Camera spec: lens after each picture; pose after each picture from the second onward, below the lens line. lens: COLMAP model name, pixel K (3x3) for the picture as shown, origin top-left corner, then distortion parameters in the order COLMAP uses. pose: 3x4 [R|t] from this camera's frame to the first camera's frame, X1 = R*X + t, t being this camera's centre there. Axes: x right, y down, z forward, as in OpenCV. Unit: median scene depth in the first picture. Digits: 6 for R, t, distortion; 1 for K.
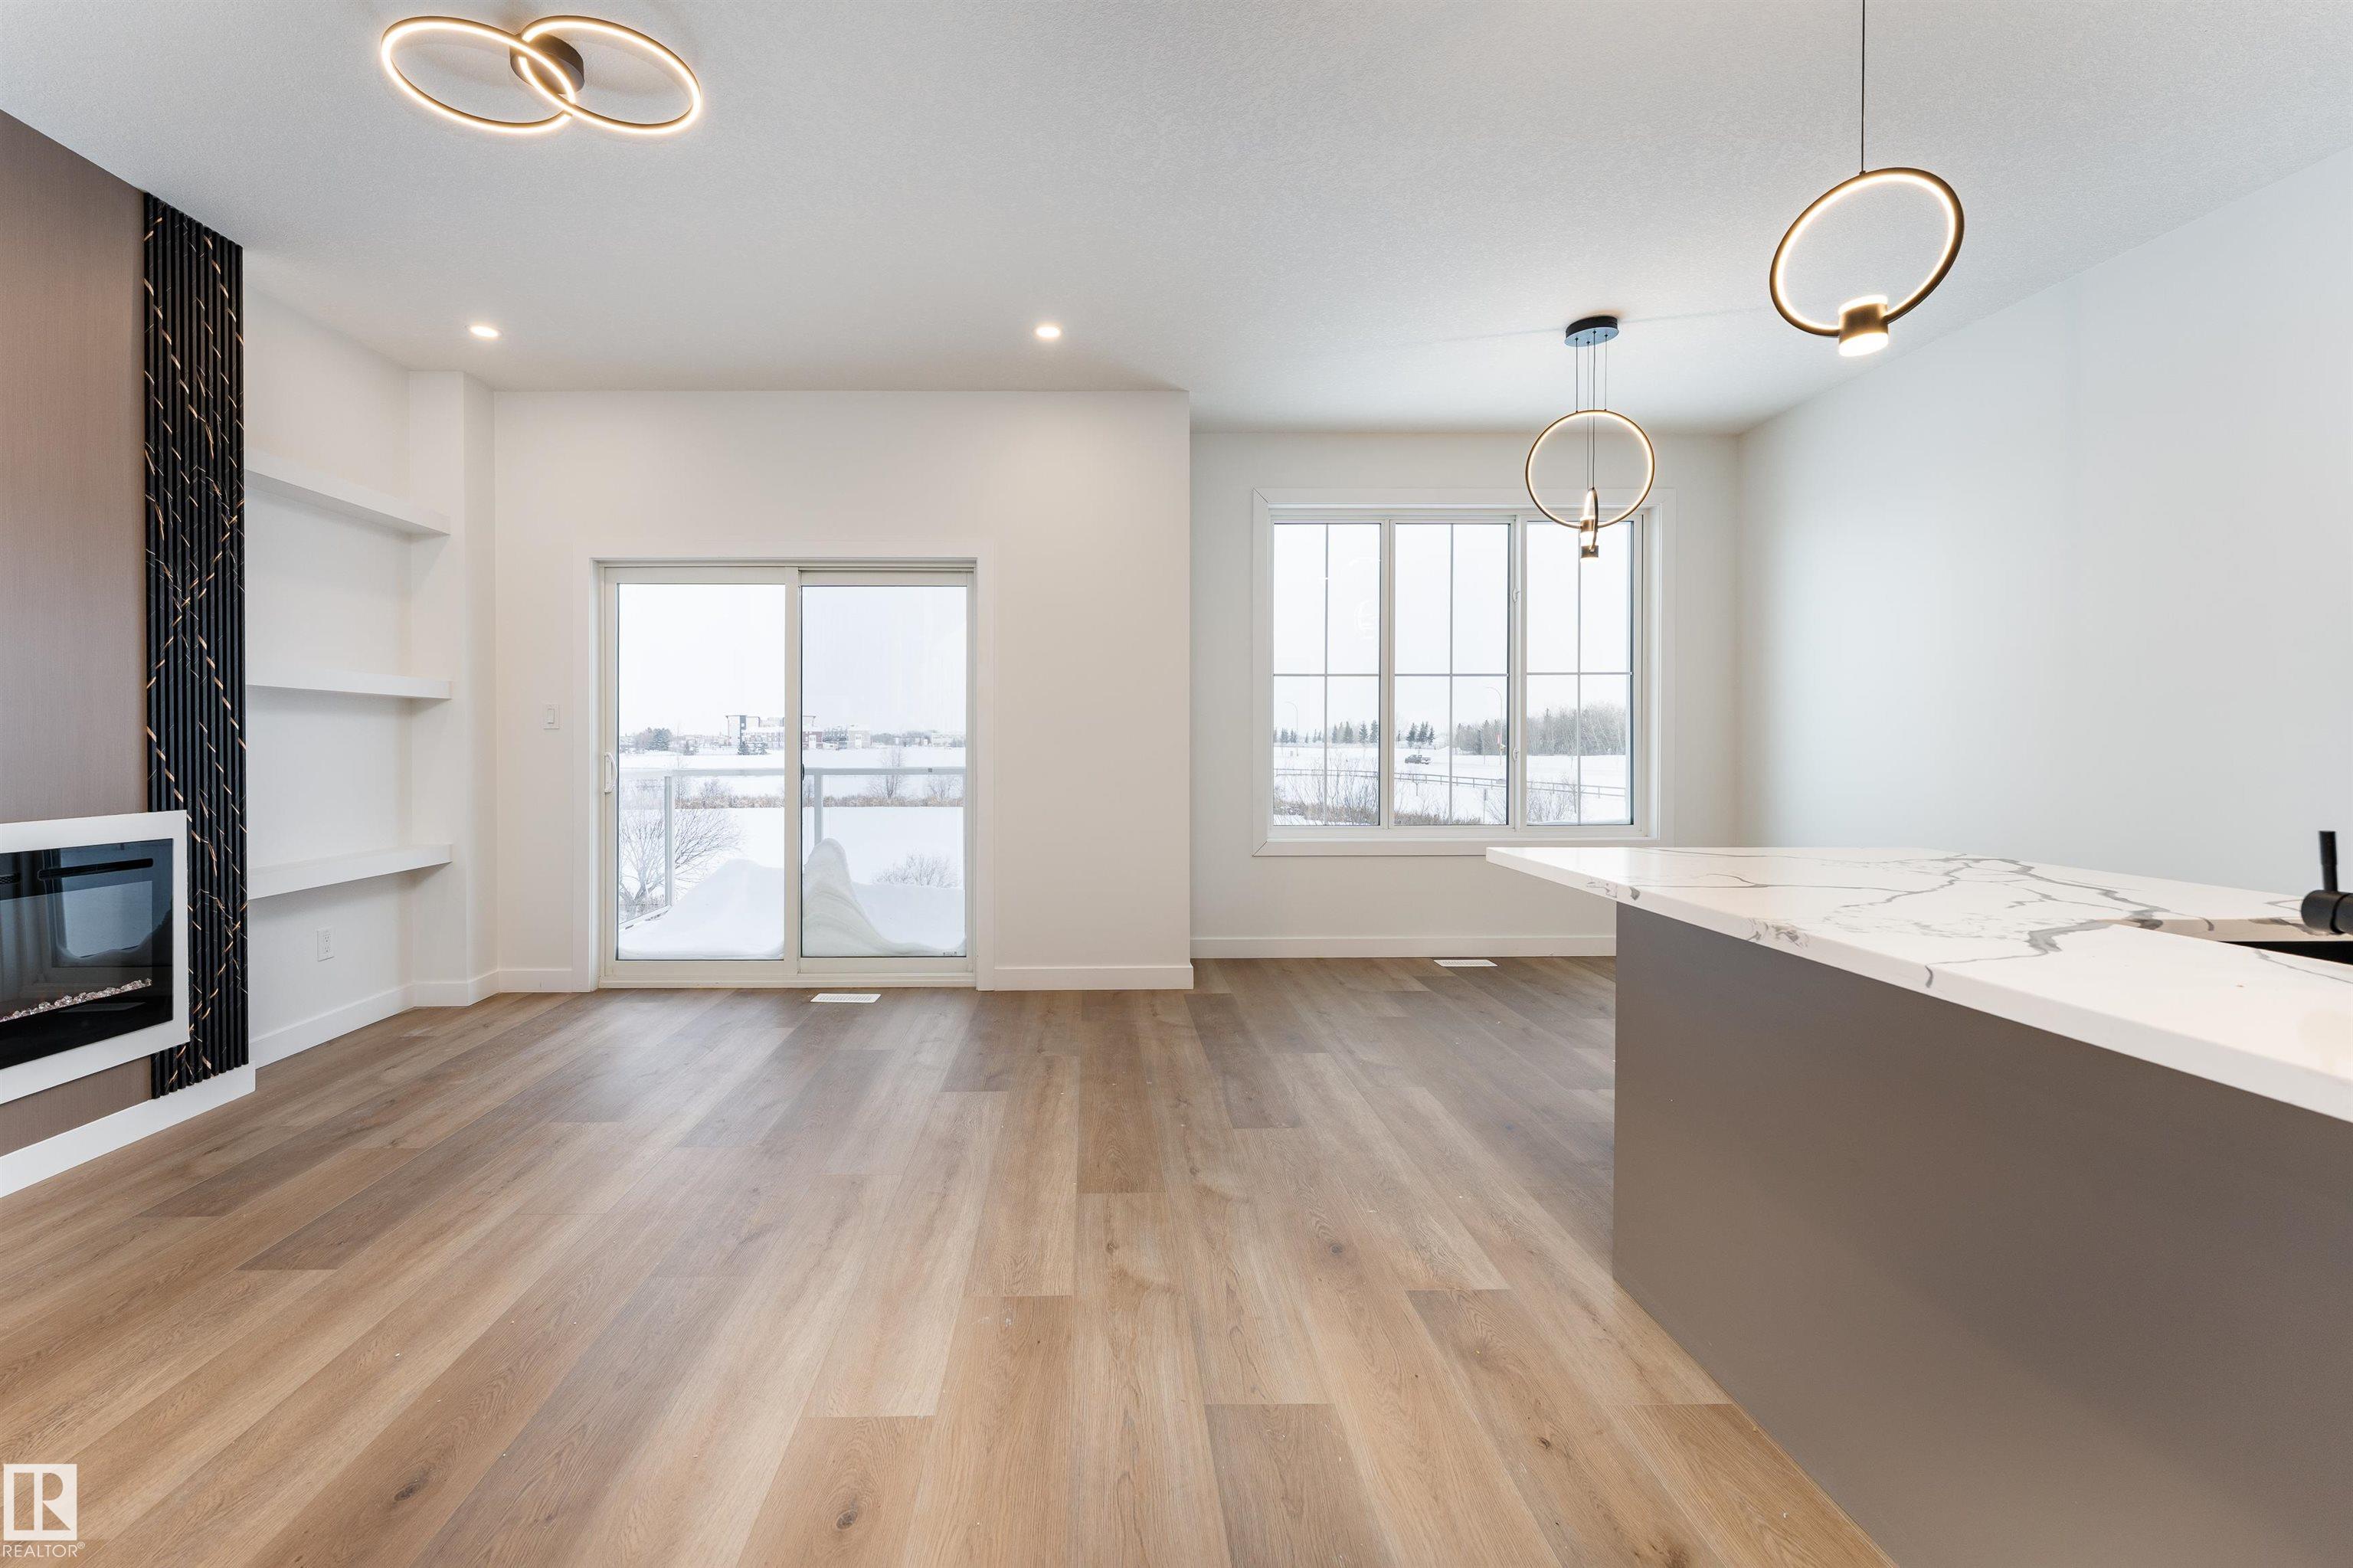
lens RADIAL K [[970.0, 0, 1099.7], [0, 970.0, 746.6], [0, 0, 1]] dist [0.002603, 0.000175]
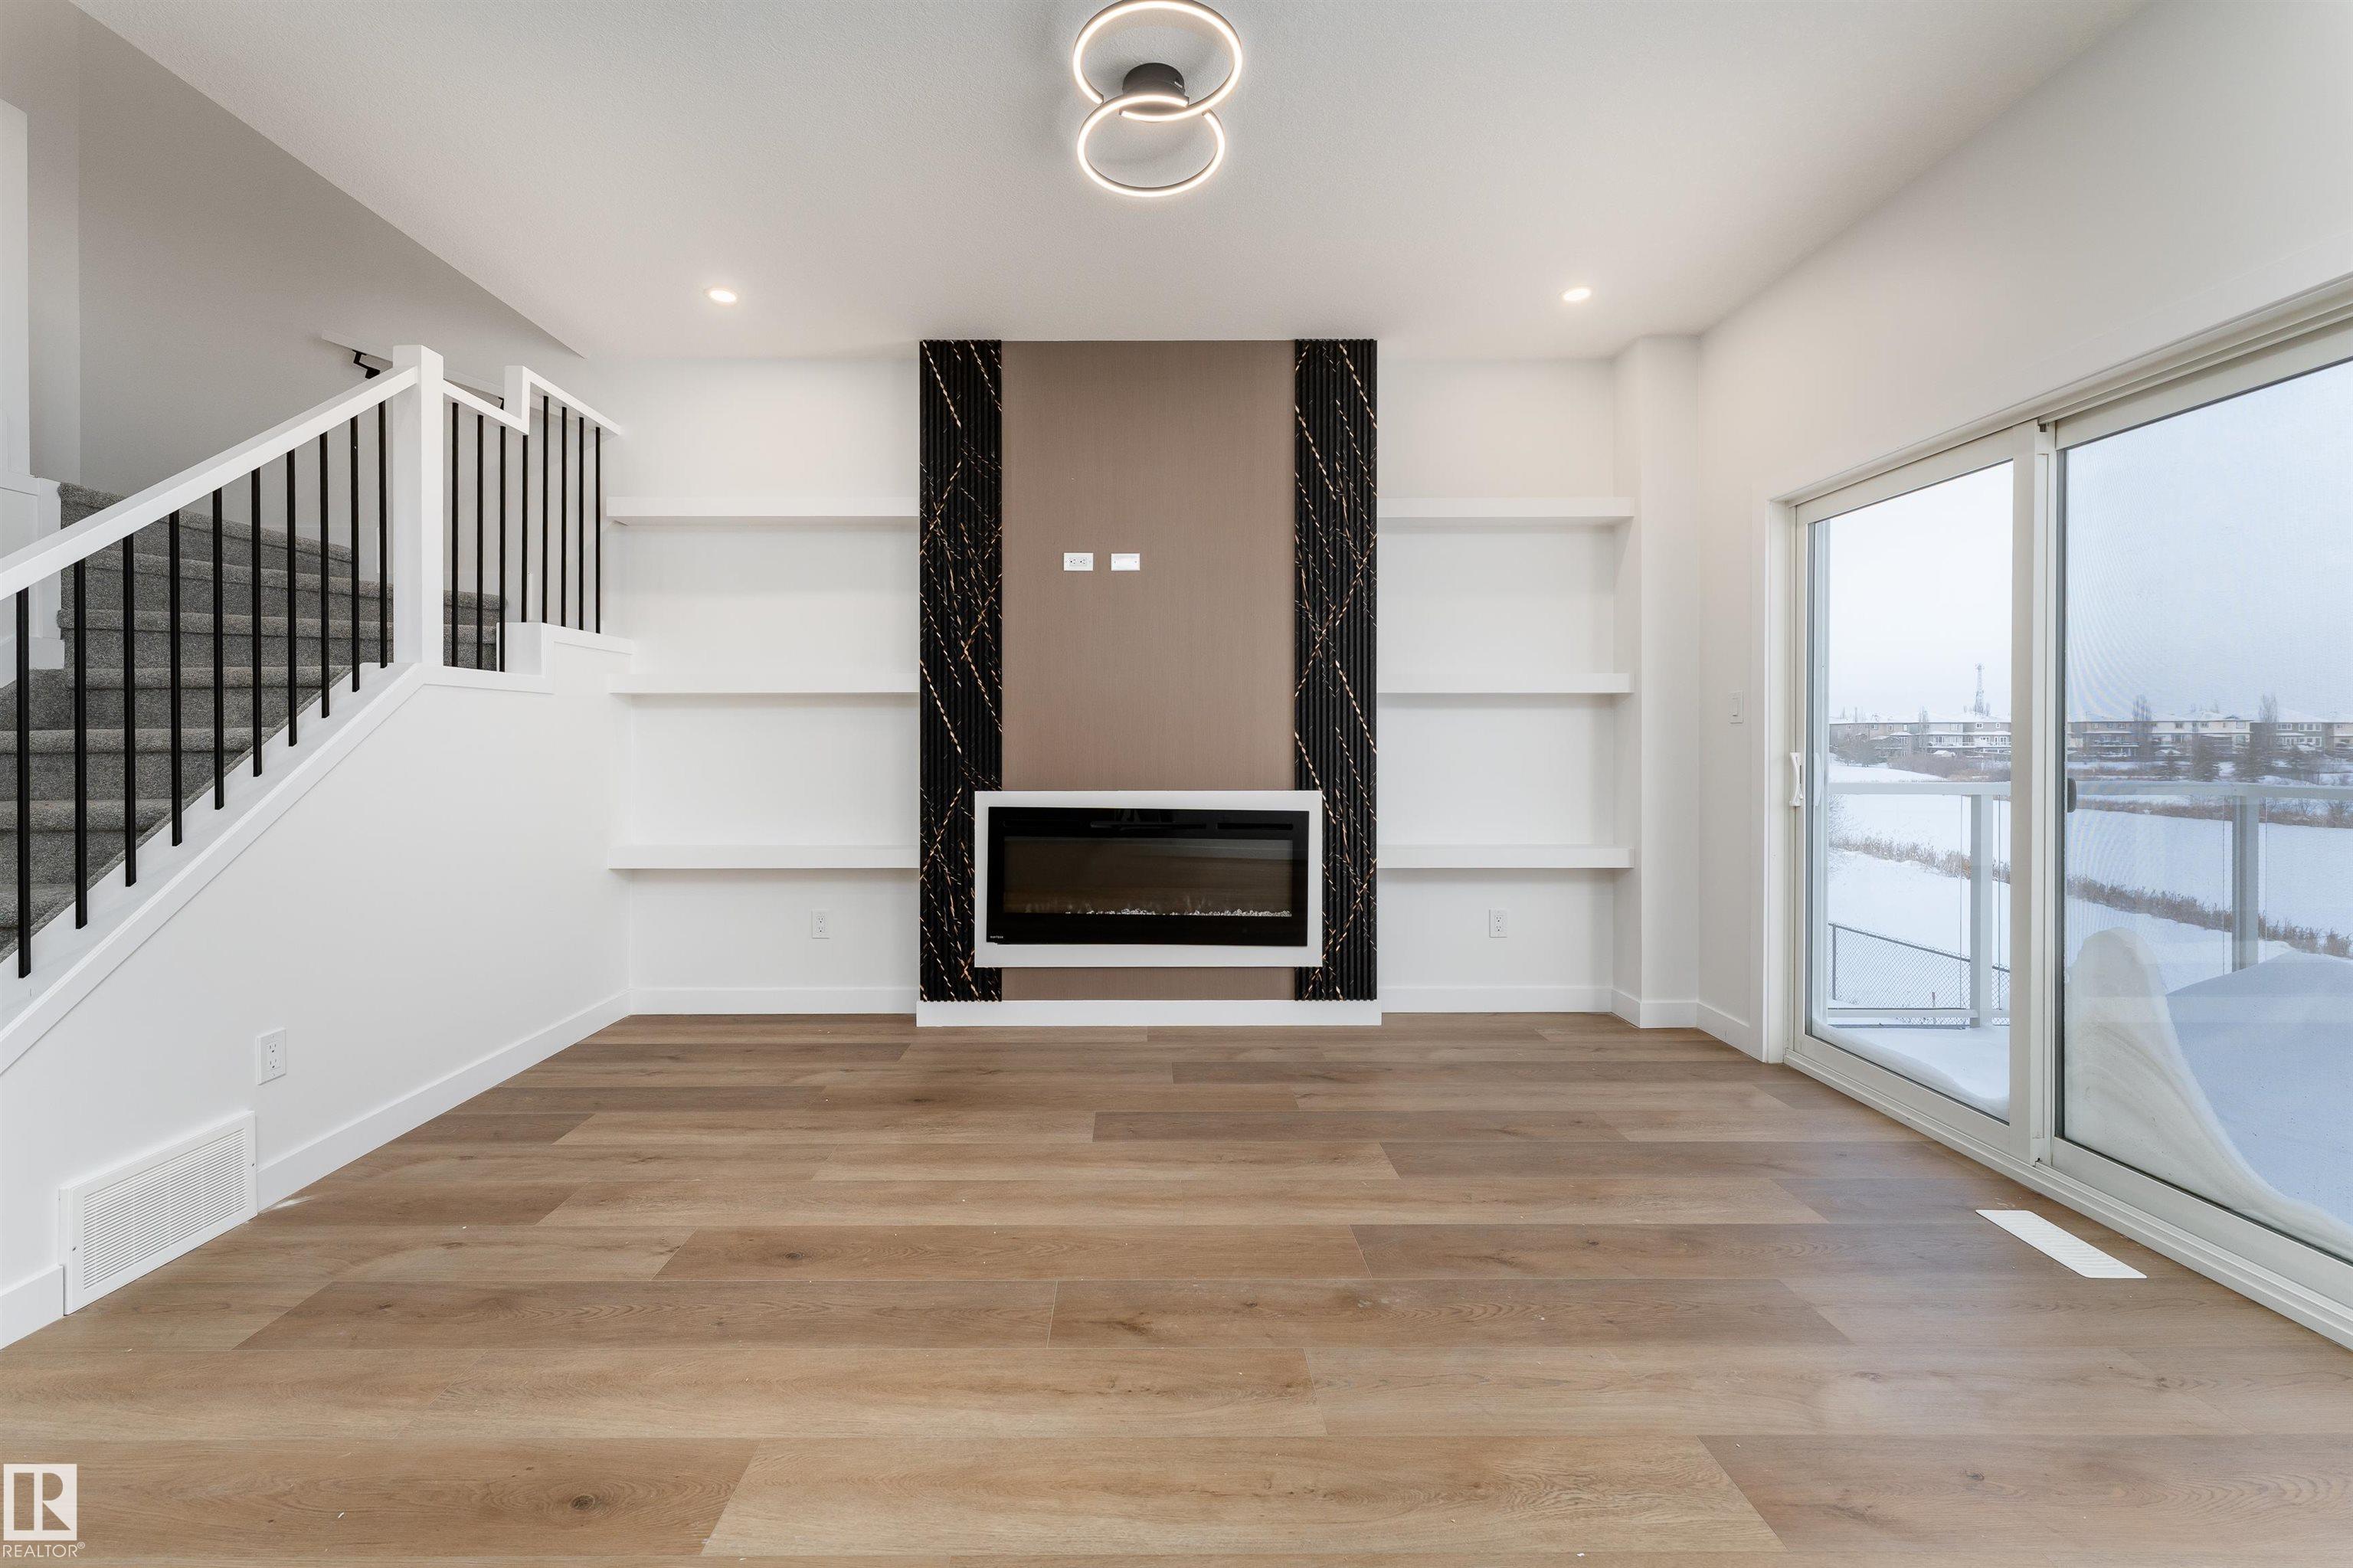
lens RADIAL K [[951.9, 0, 1149.1], [0, 951.9, 743.6], [0, 0, 1]] dist [0.001394, -0.000037]
pose [[-0.006758, 0.005126, -0.999964, 0.332591], [-0.004807, 0.999975, 0.005159, -0.004373], [0.999966, 0.004842, -0.006733, 0.725555]]
